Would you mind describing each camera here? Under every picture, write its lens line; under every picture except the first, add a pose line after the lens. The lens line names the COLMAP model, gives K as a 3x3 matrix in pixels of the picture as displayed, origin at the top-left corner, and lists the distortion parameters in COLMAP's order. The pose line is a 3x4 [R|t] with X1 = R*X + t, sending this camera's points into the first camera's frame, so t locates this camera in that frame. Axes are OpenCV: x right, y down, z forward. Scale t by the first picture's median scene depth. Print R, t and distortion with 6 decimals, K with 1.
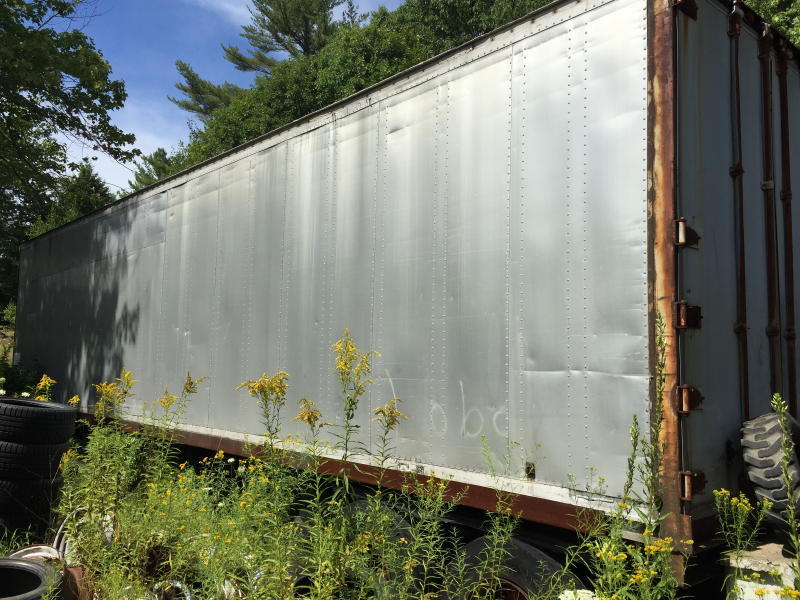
lens RADIAL K [[689.0, 0, 399.6], [0, 689.0, 299.2], [0, 0, 1]] dist [0.095998, -0.006464]
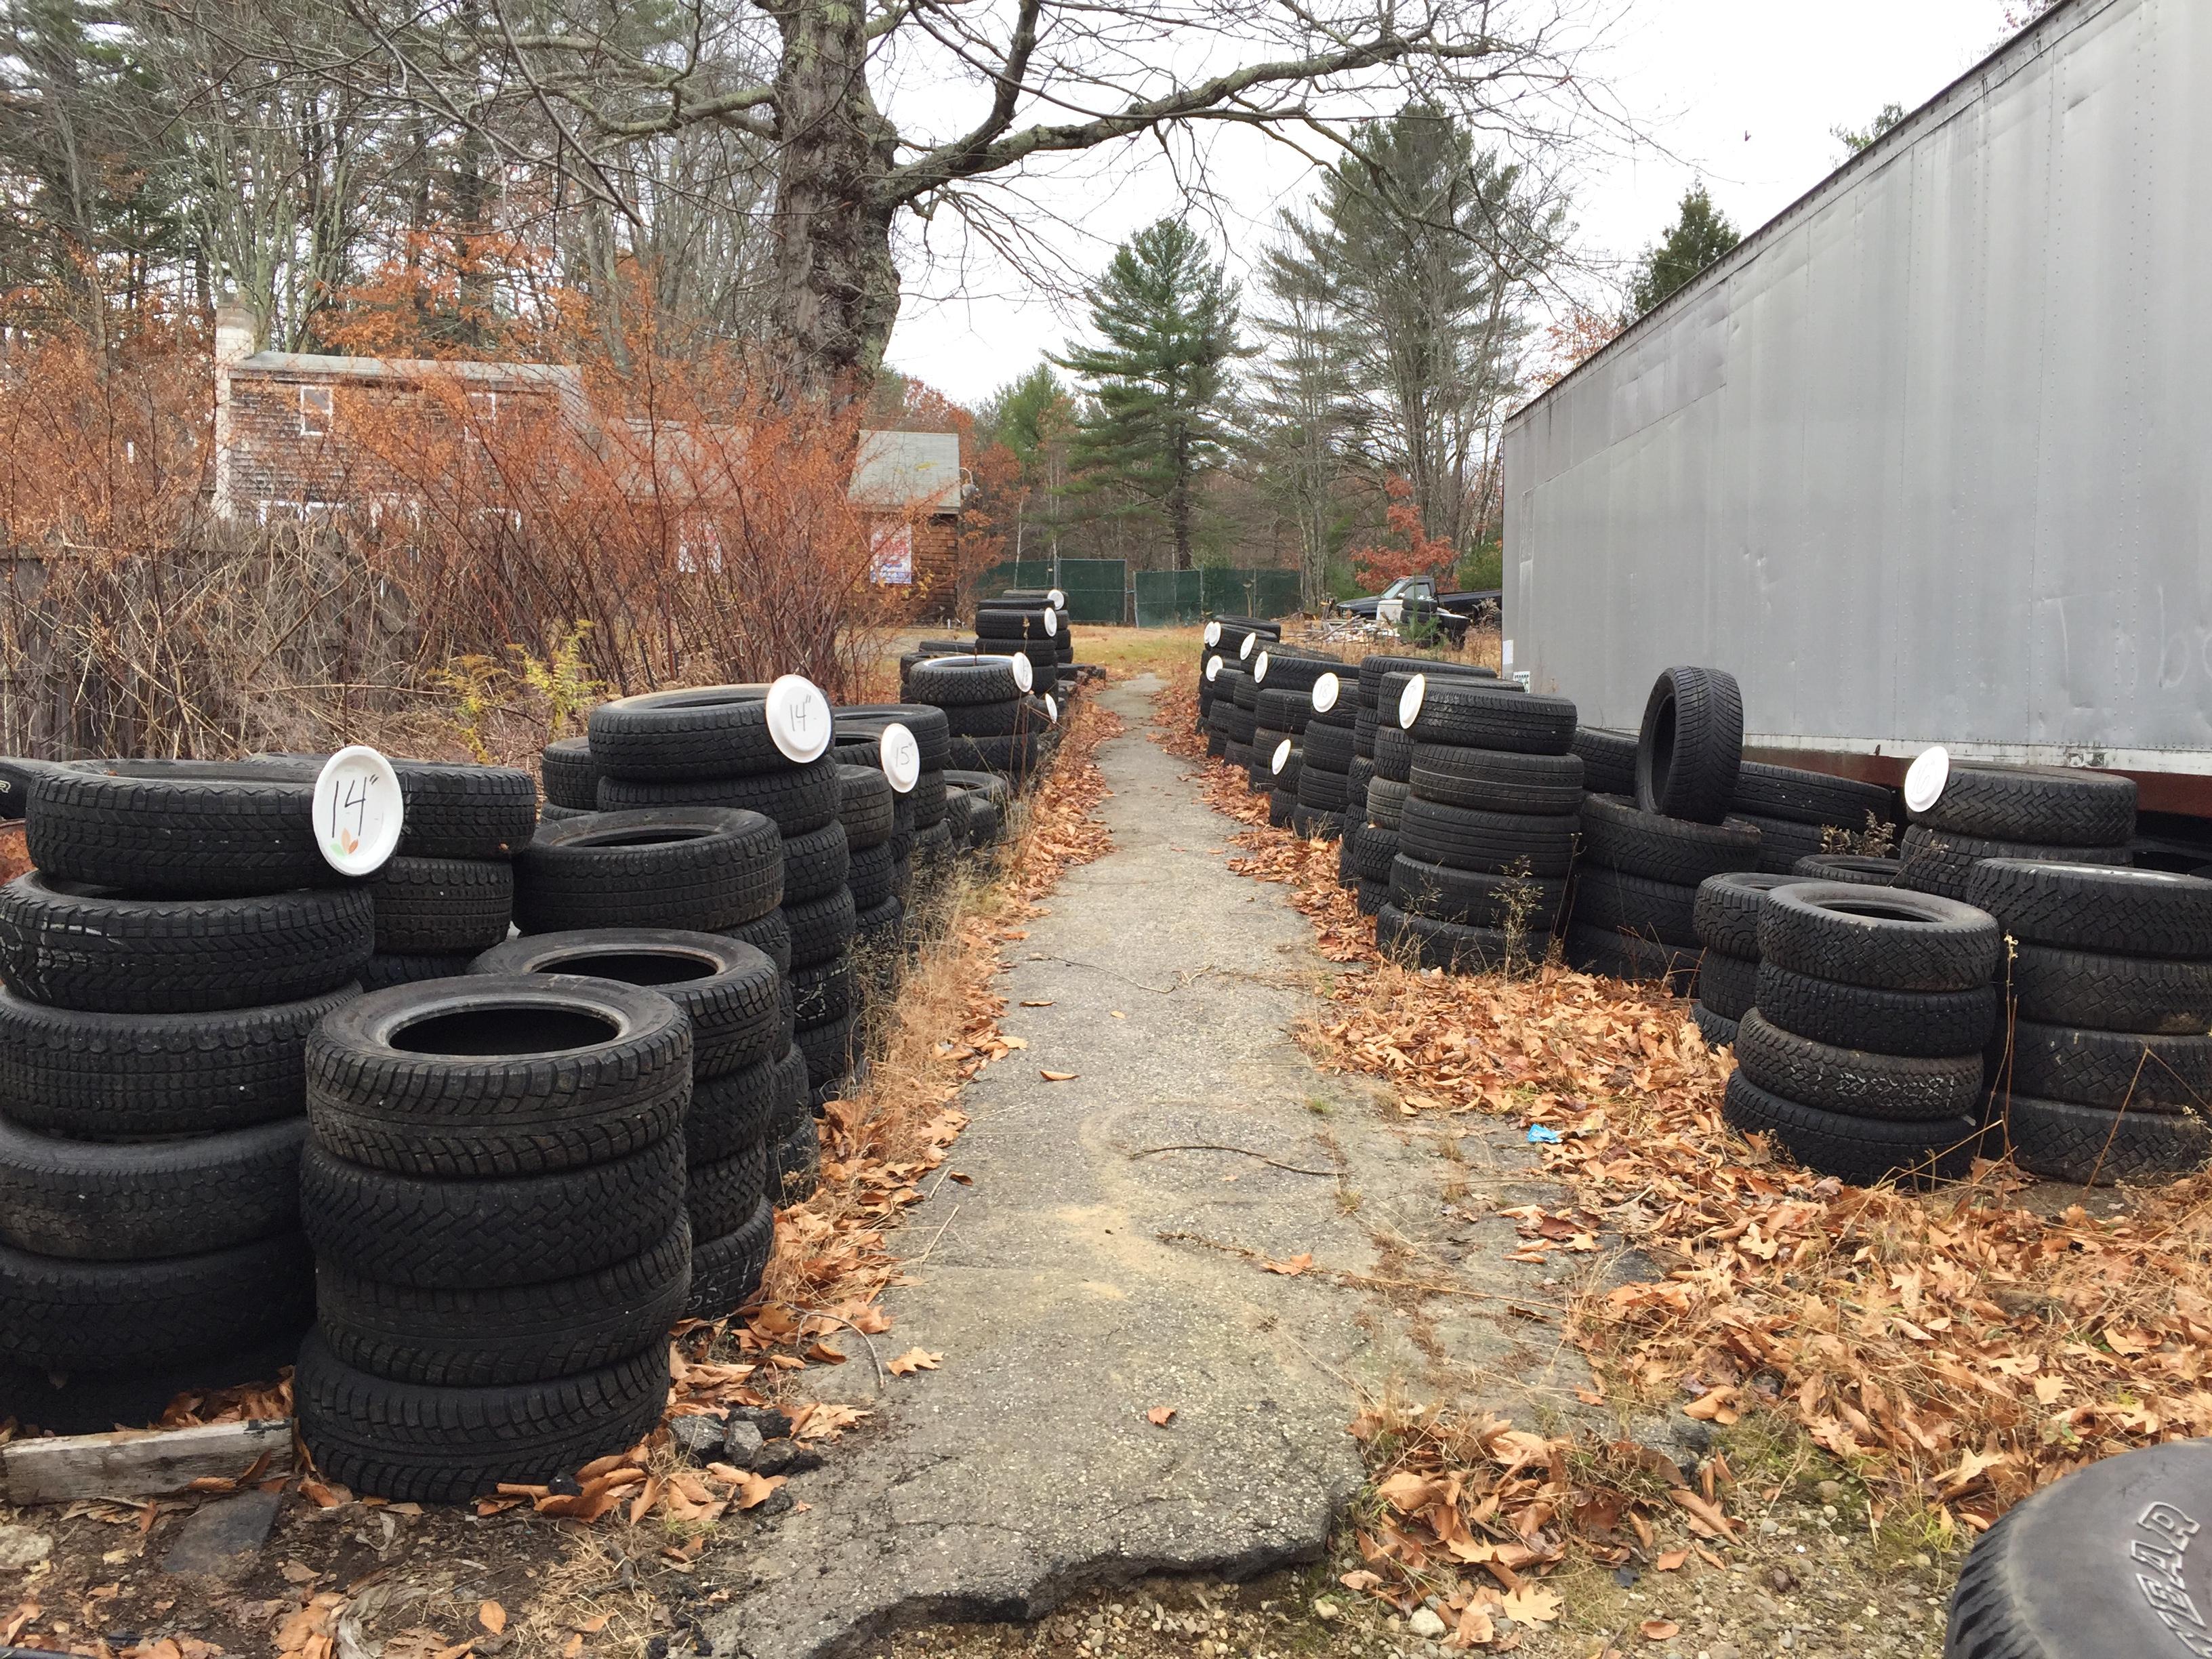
lens RADIAL K [[1905.2, 0, 1108.0], [0, 1905.2, 825.5], [0, 0, 1]] dist [0.095998, -0.006464]
pose [[0.742712, 0.024768, -0.669153, 0.425455], [0.073939, 0.990171, 0.118718, 0.052639], [0.665516, -0.137650, 0.733581, -0.568900]]
